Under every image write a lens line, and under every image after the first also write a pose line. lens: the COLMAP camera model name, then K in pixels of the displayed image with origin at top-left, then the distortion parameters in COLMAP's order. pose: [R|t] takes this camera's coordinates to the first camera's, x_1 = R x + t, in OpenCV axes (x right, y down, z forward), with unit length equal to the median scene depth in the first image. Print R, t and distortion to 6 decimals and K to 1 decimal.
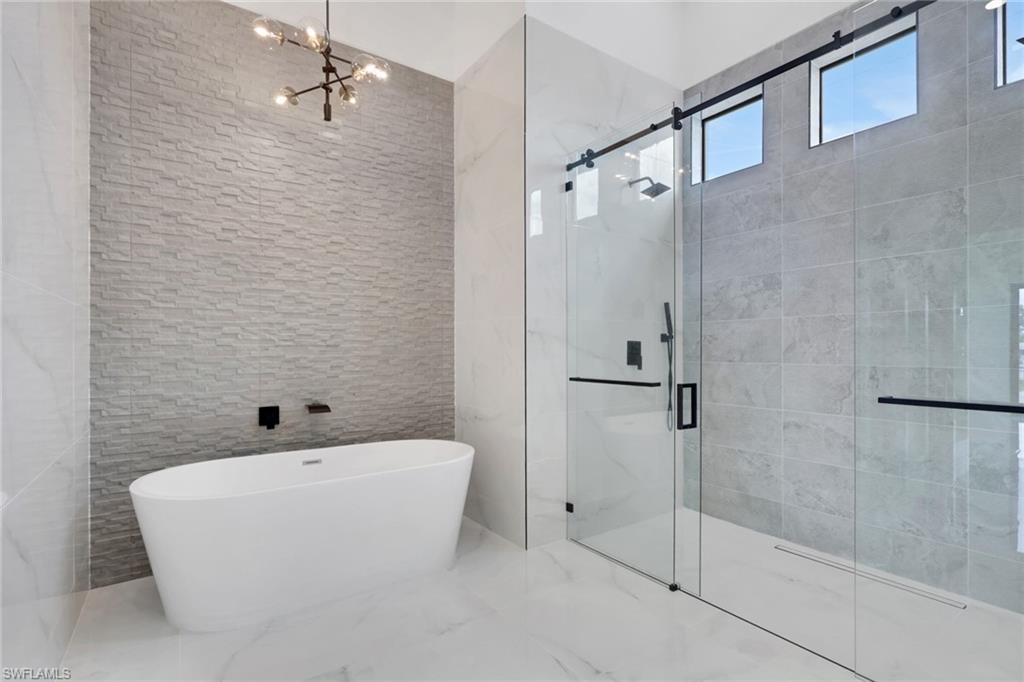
lens RADIAL K [[494.3, 0, 516.2], [0, 494.3, 350.8], [0, 0, 1]] dist [0.005105, 0.002773]
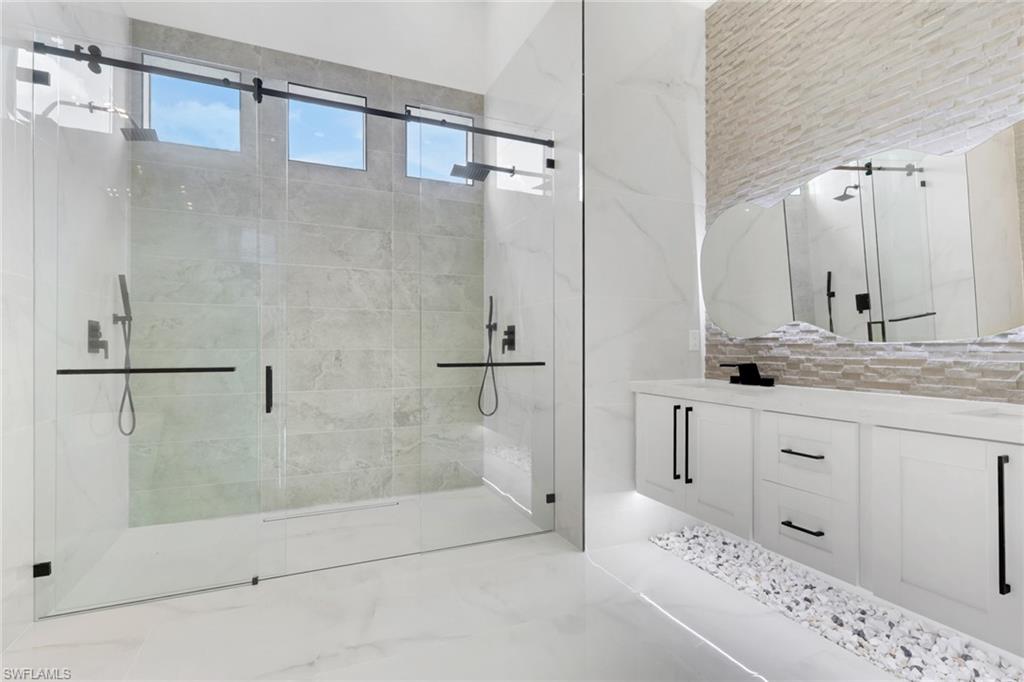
lens RADIAL K [[494.3, 0, 522.9], [0, 494.3, 348.0], [0, 0, 1]] dist [0.005105, 0.002773]
pose [[0.186876, 0.000253, 0.982383, -0.438245], [-0.000733, 1.000000, -0.000119, 0.024728], [-0.982383, -0.000698, 0.186876, 0.264231]]
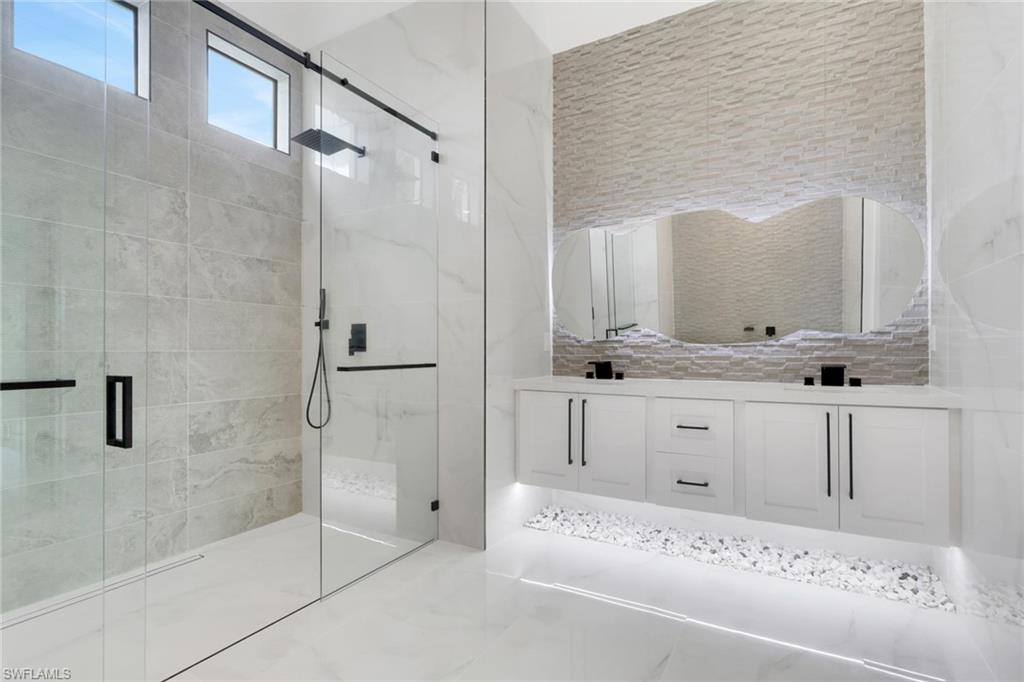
lens RADIAL K [[494.3, 0, 514.9], [0, 494.3, 347.7], [0, 0, 1]] dist [0.005105, 0.002773]
pose [[-0.435030, 0.005195, 0.900401, -0.376041], [0.001090, 0.999986, -0.005243, 0.027991], [-0.900415, -0.001300, -0.435029, 0.682891]]
